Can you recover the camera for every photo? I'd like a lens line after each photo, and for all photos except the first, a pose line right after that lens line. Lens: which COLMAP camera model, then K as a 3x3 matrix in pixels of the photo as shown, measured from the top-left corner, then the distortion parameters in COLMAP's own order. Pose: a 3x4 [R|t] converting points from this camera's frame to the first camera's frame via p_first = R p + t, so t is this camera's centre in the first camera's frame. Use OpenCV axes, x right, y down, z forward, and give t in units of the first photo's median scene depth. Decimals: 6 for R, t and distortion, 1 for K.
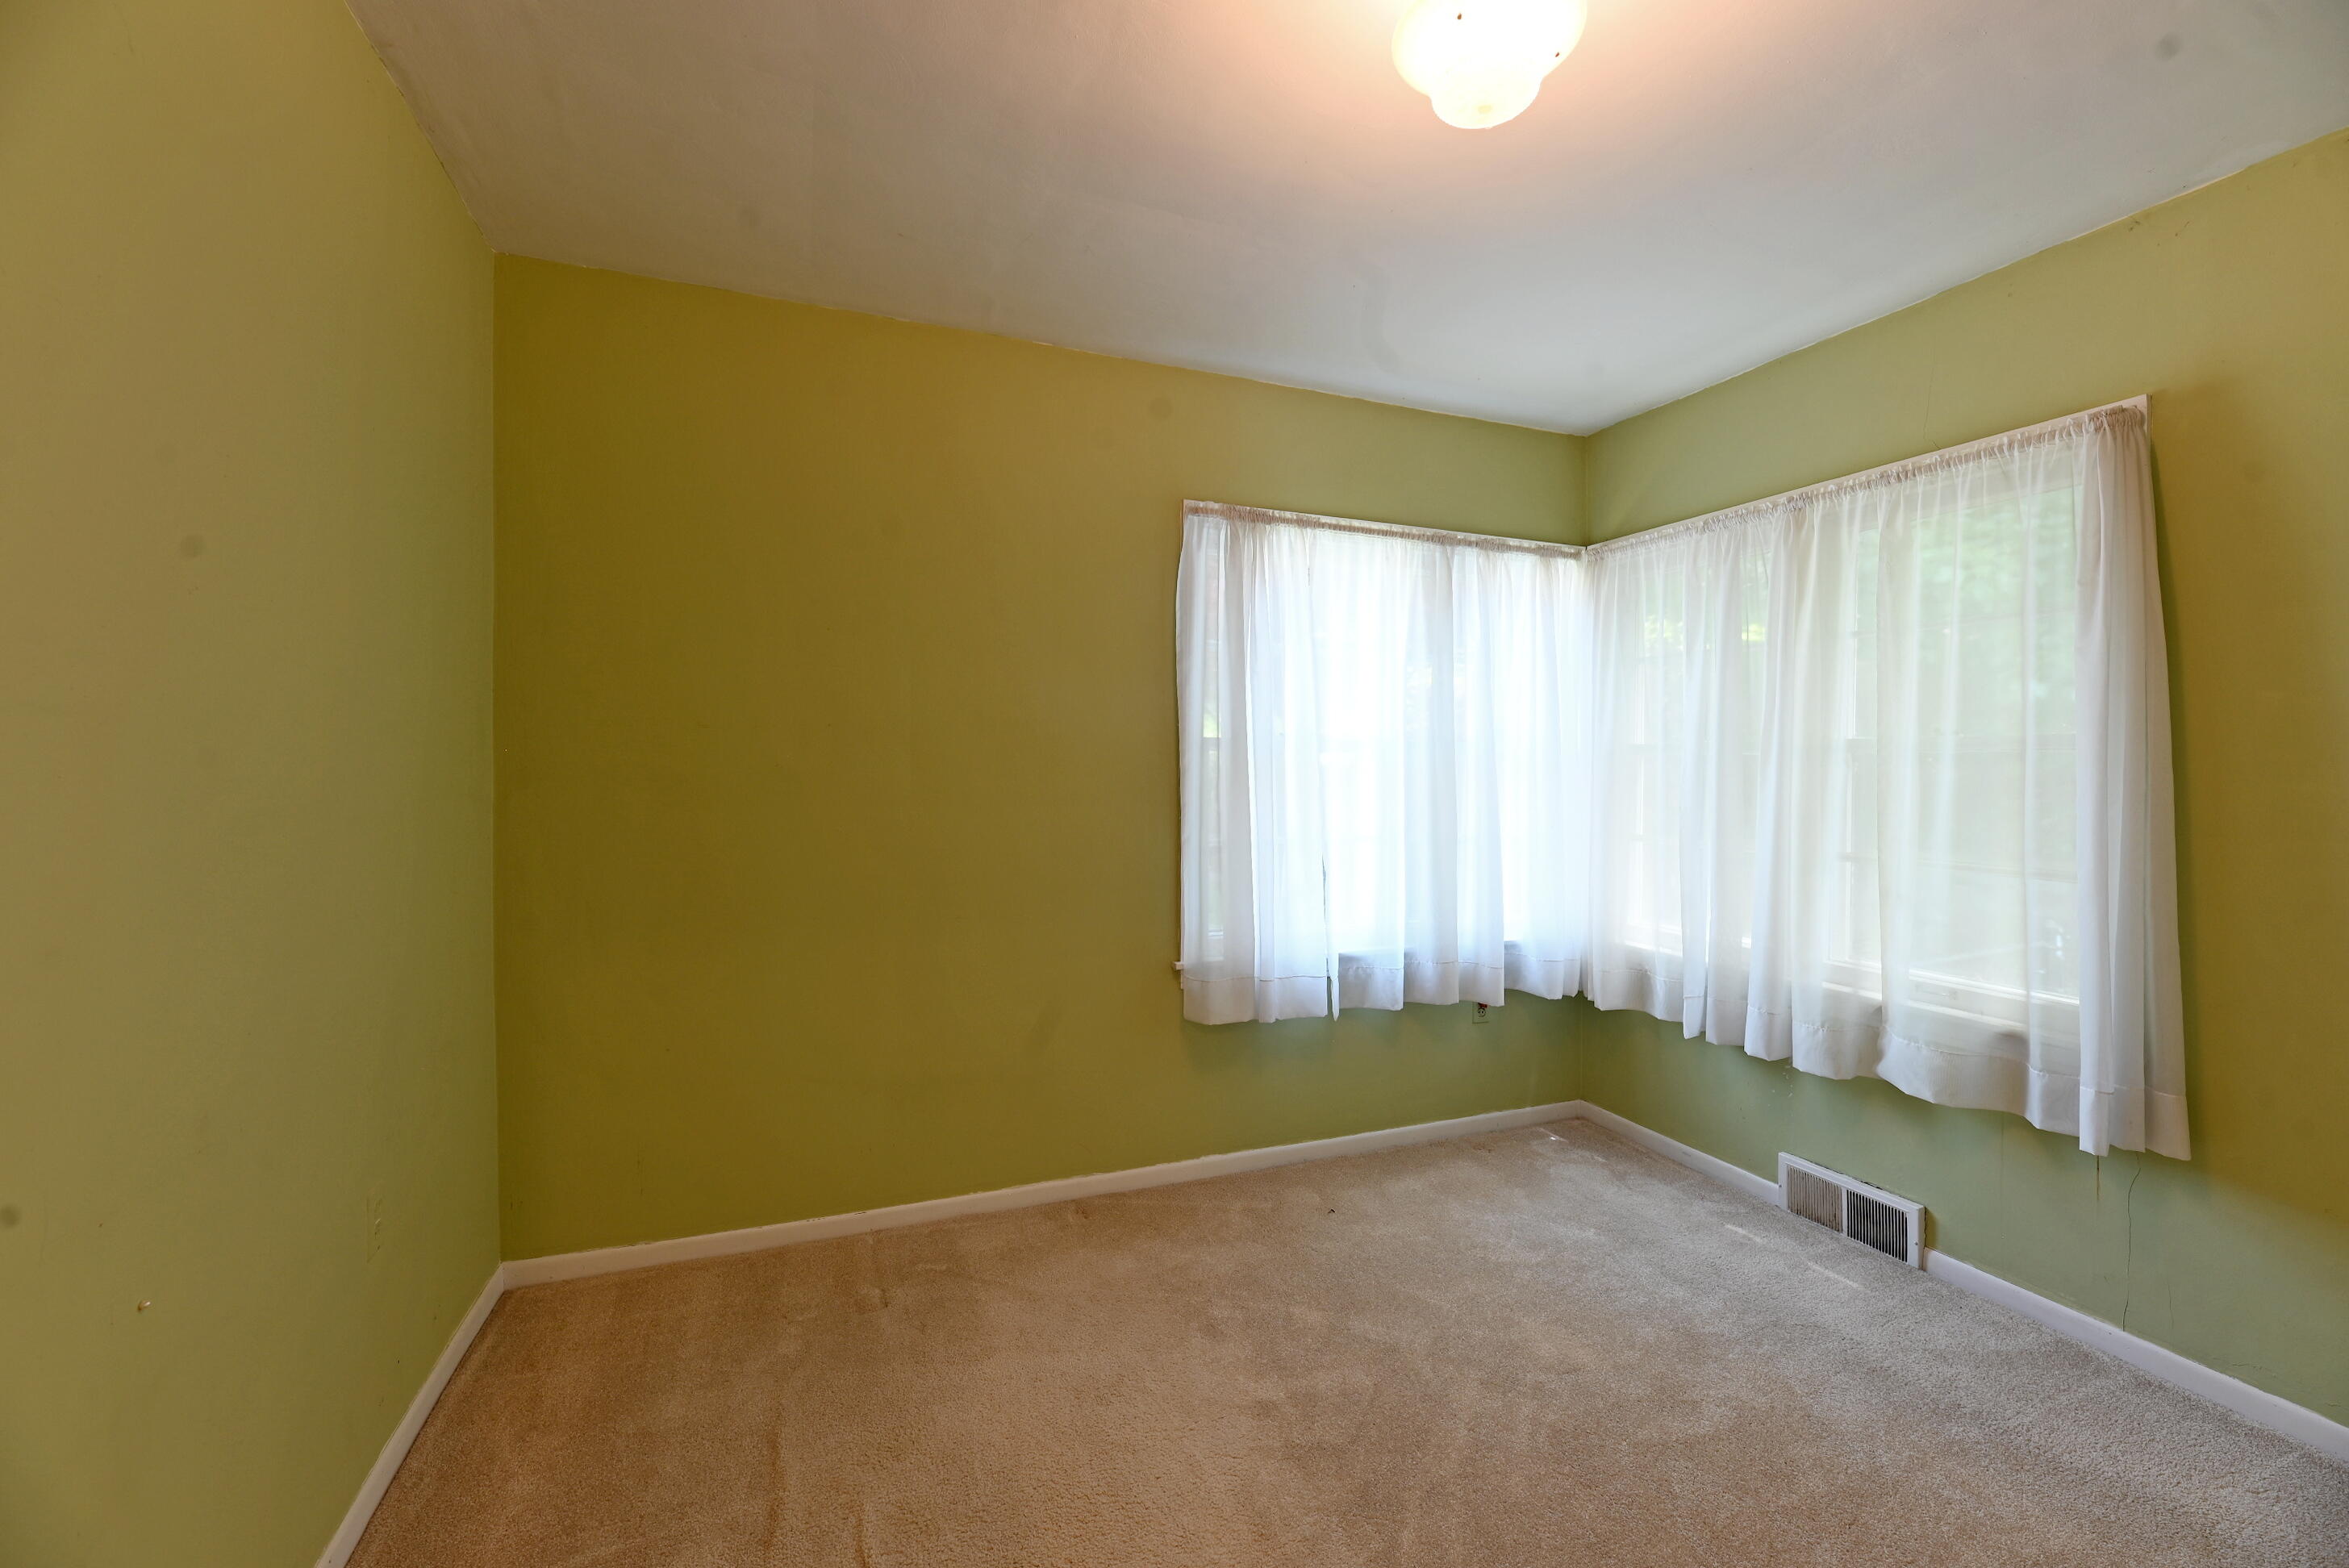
lens RADIAL K [[953.3, 0, 1174.5], [0, 953.3, 784.0], [0, 0, 1]] dist [-0.001734, -0.000258]
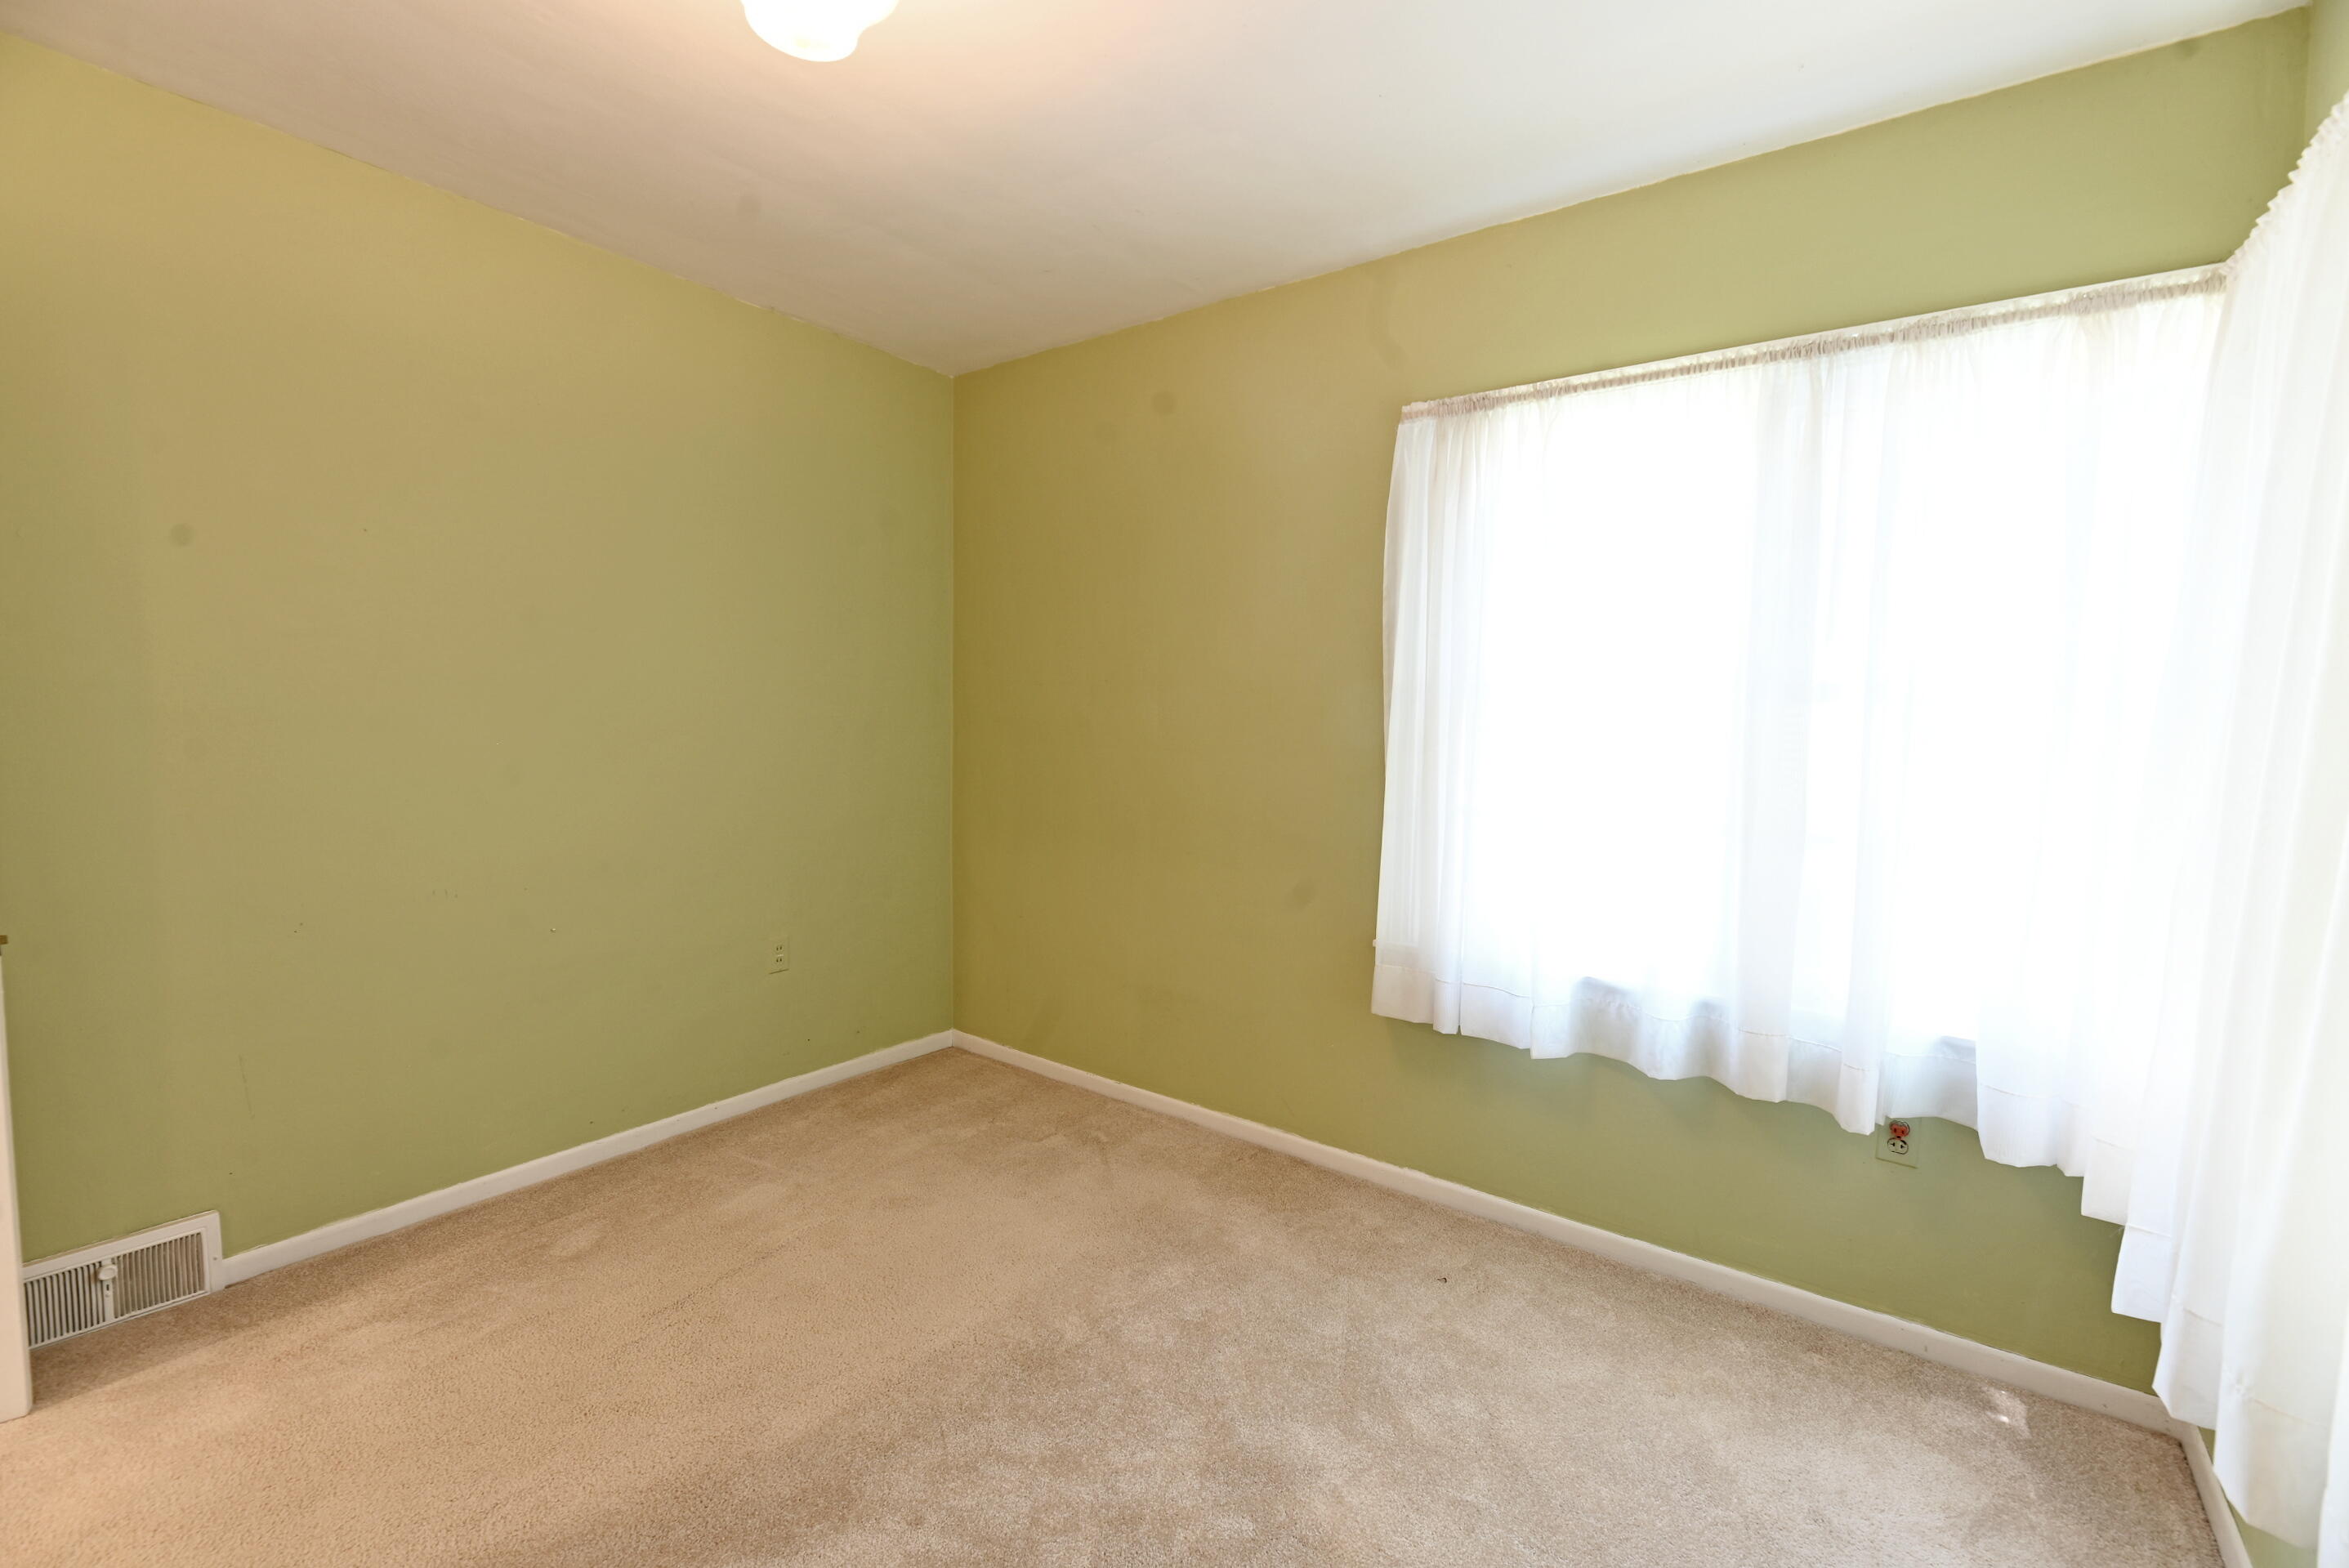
lens RADIAL K [[991.2, 0, 1183.0], [0, 991.2, 780.4], [0, 0, 1]] dist [0.000368, -0.000062]
pose [[0.534803, 0.064779, -0.842490, 0.651394], [-0.020553, 0.997759, 0.063670, -0.016076], [0.844727, -0.016735, 0.534936, 0.341191]]
